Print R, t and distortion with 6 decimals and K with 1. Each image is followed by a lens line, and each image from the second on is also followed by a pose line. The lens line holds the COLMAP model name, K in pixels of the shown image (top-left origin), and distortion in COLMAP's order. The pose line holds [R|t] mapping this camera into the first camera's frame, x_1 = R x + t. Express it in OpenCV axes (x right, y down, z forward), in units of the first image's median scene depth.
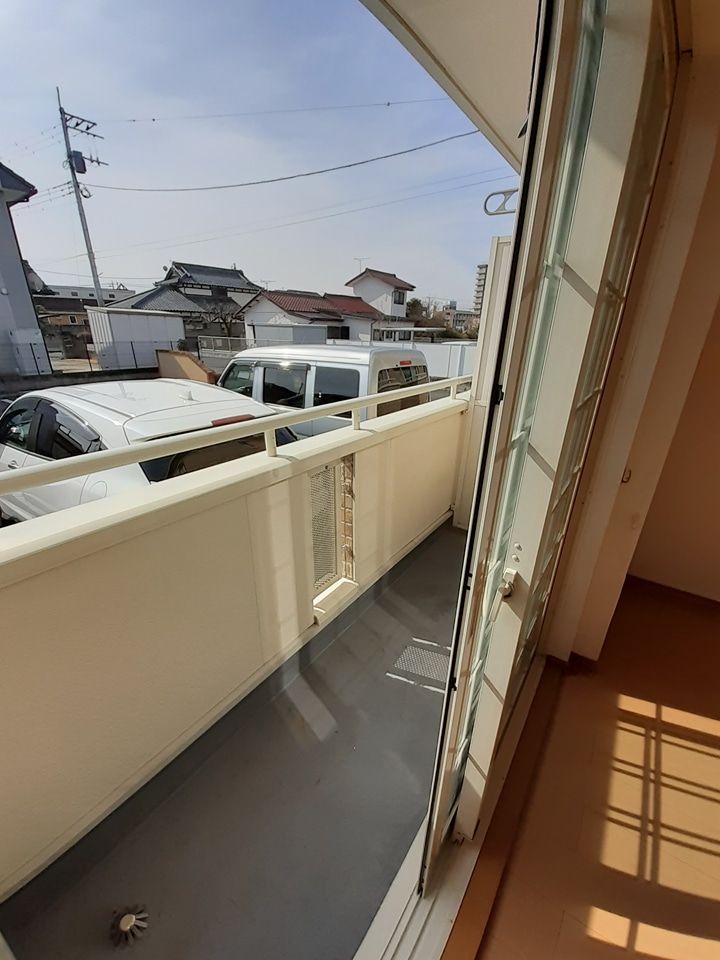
lens RADIAL K [[382.3, 0, 360.6], [0, 382.3, 477.4], [0, 0, 1]] dist [-0.000207, -0.000579]
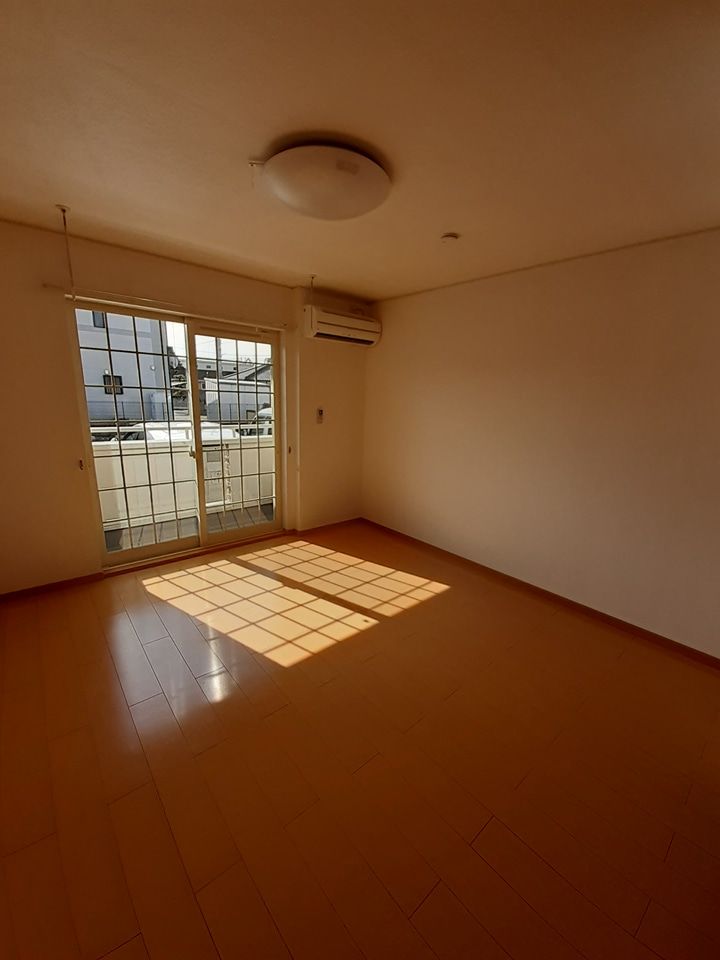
lens RADIAL K [[382.3, 0, 368.5], [0, 382.3, 482.2], [0, 0, 1]] dist [-0.000207, -0.000579]
pose [[0.974846, 0.065121, -0.213152, 0.181250], [-0.096468, 0.985422, -0.140134, 0.056697], [0.200919, 0.157172, 0.966917, -0.152655]]
